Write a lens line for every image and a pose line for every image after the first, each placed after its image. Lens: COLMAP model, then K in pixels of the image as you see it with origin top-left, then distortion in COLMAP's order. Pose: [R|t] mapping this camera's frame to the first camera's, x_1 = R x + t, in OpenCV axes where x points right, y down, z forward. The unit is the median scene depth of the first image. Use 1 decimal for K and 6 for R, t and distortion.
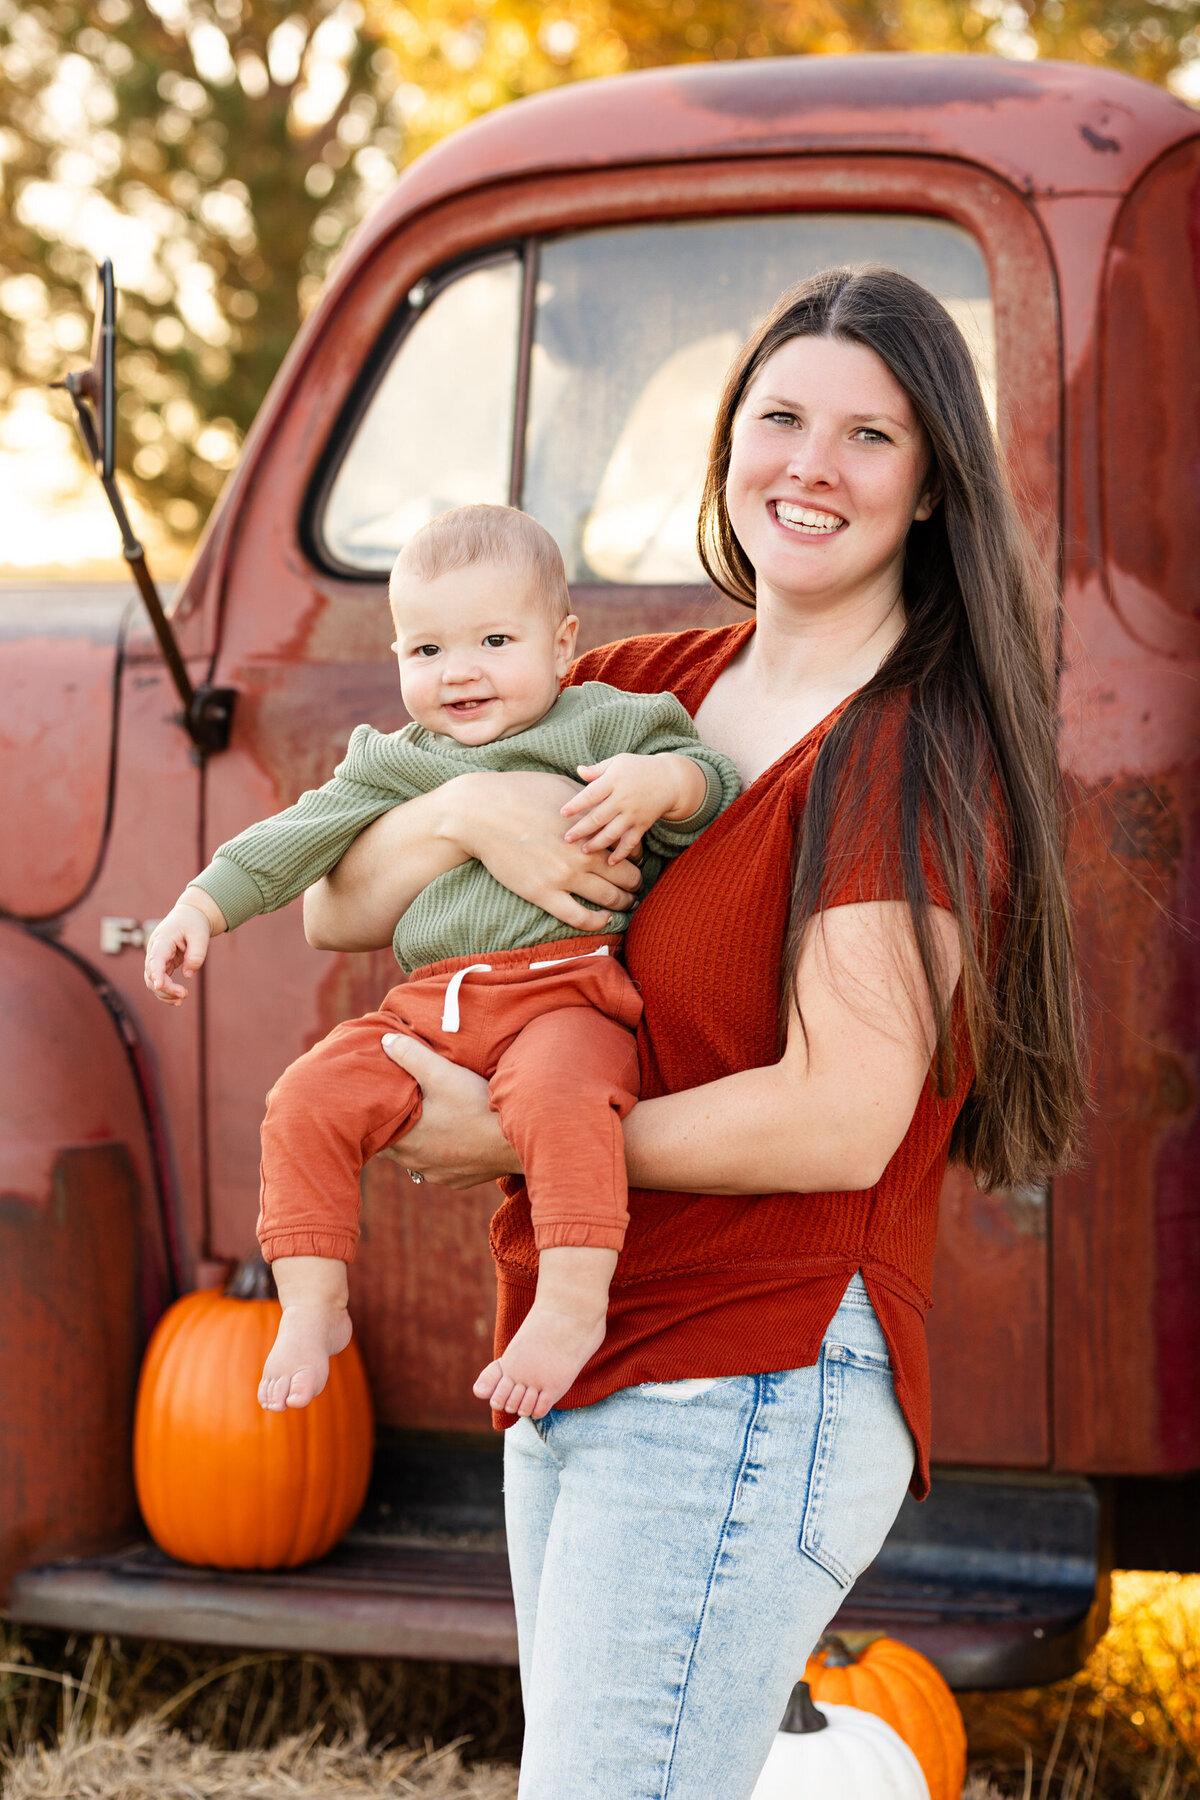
lens RADIAL K [[4432.5, 0, 553.1], [0, 4432.5, 943.9], [0, 0, 1]] dist [-0.061245, 1.935354]
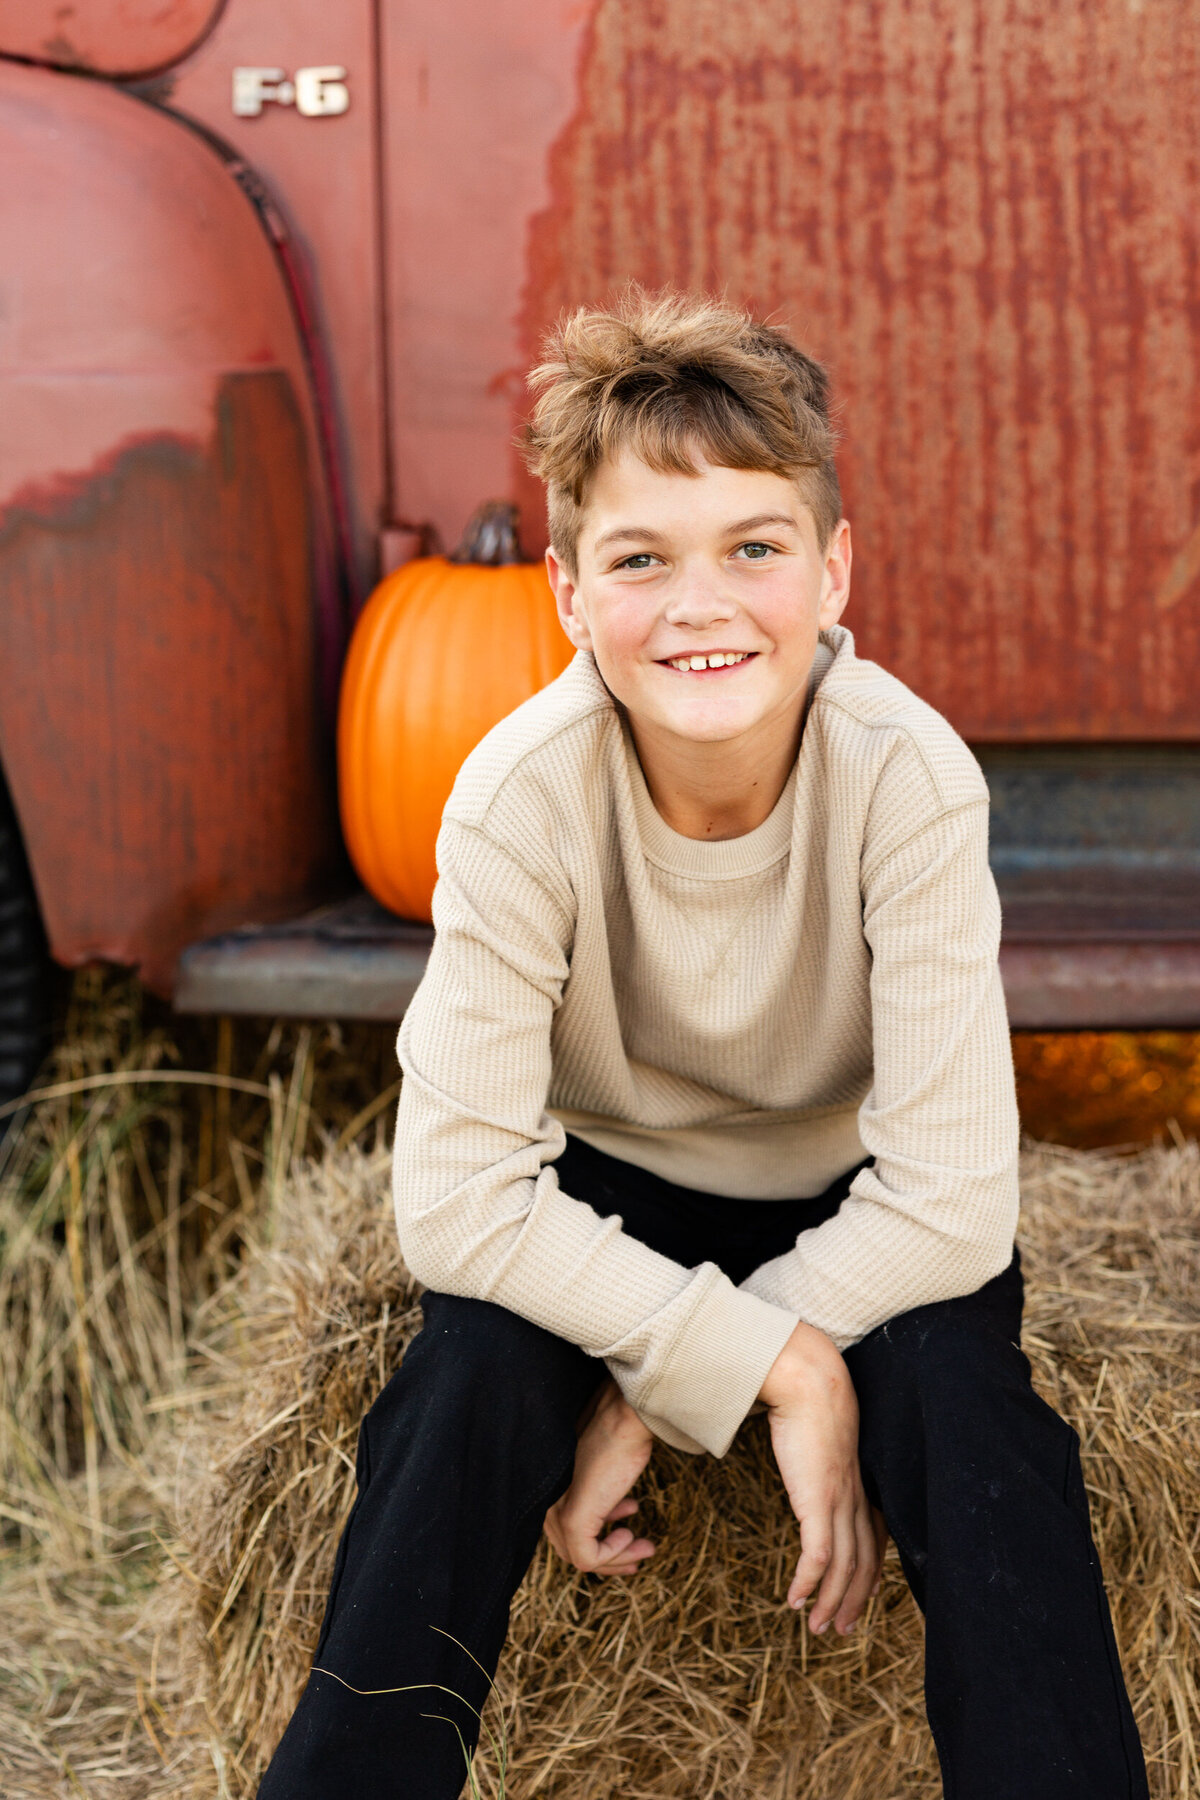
lens RADIAL K [[4432.5, 0, 553.1], [0, 4432.5, 943.9], [0, 0, 1]] dist [-0.061245, 1.935354]
pose [[0.982056, -0.047627, 0.182477, -0.201377], [0.027477, 0.993395, 0.111405, 0.061496], [-0.186578, -0.104392, 0.976878, 0.265734]]
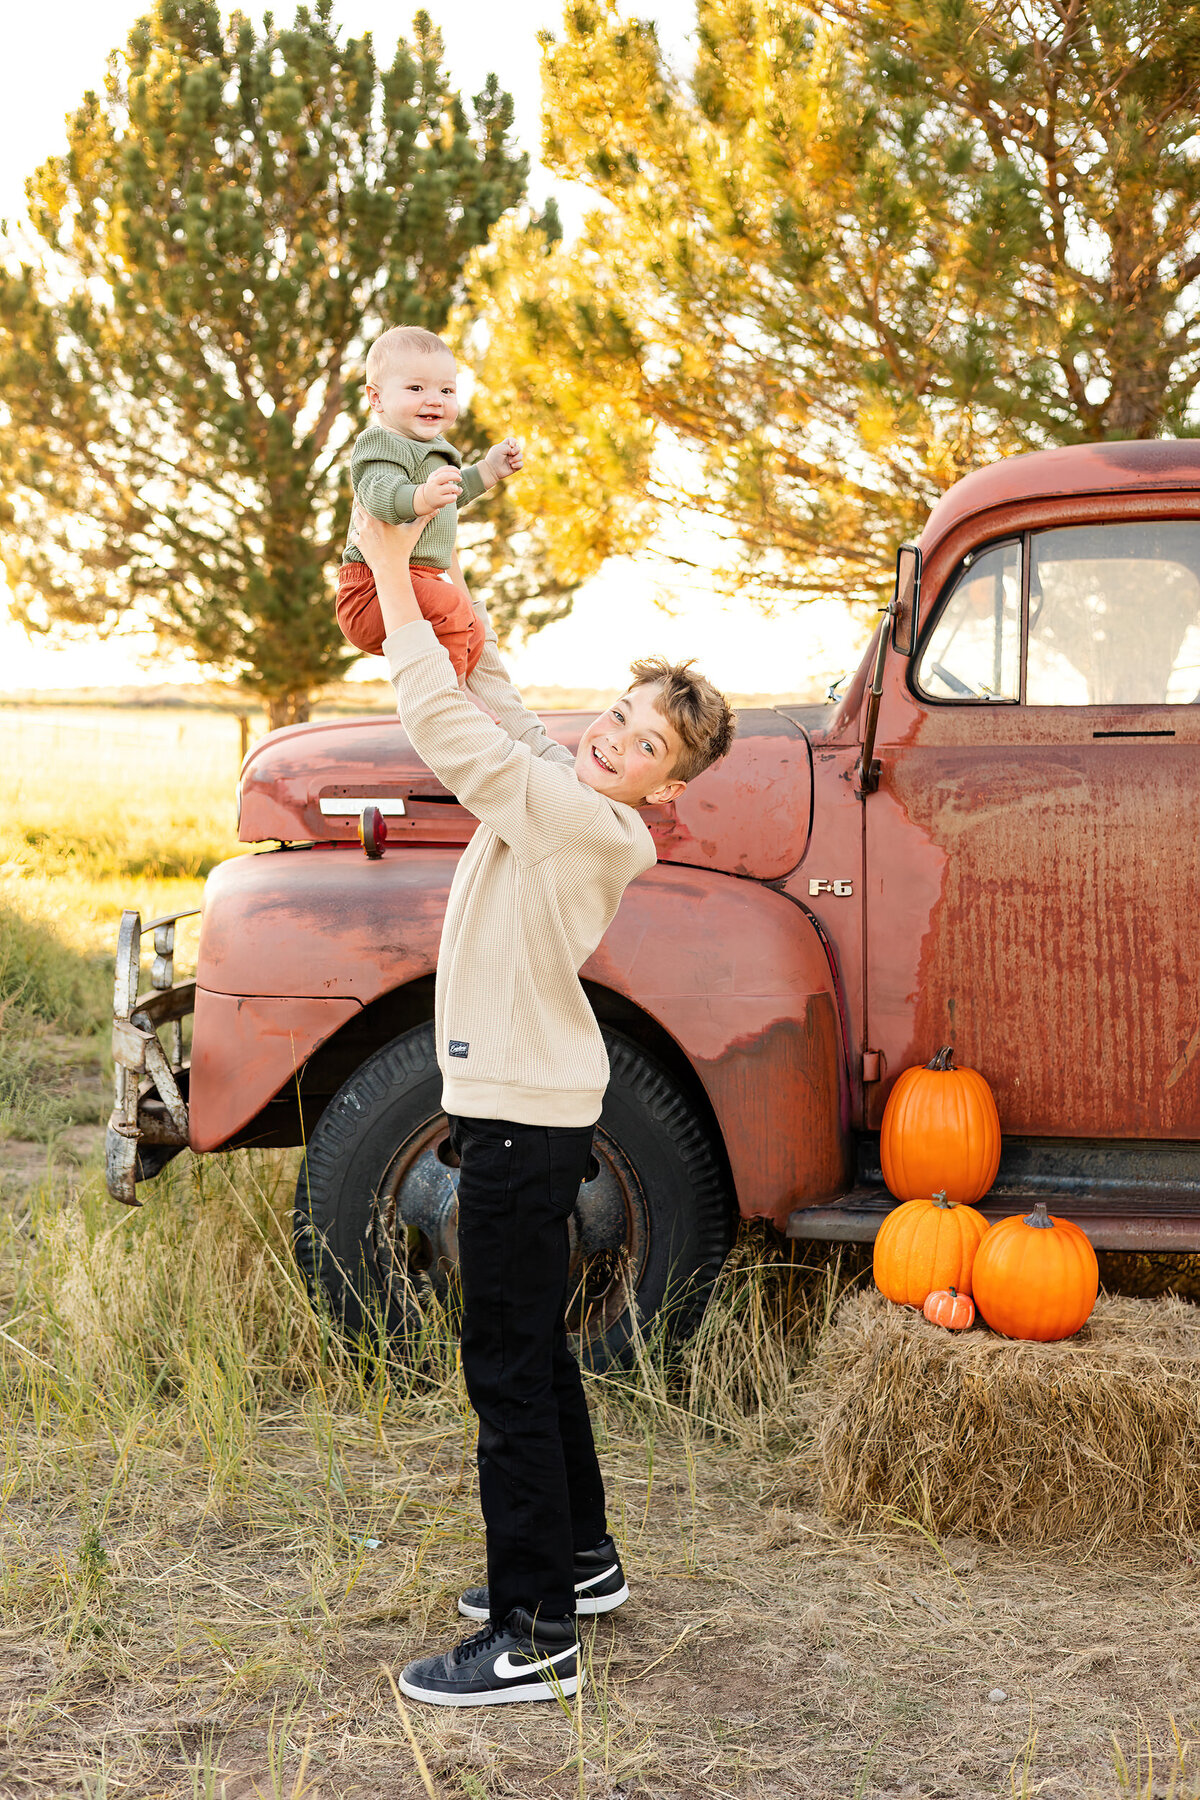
lens RADIAL K [[2601.1, 0, 589.9], [0, 2601.1, 892.7], [0, 0, 1]] dist [0.008563, -0.008912]
pose [[0.992763, -0.016181, 0.118995, -0.352088], [0.017137, 0.999829, -0.007016, 0.007299], [-0.118861, 0.009005, 0.992870, -0.134441]]
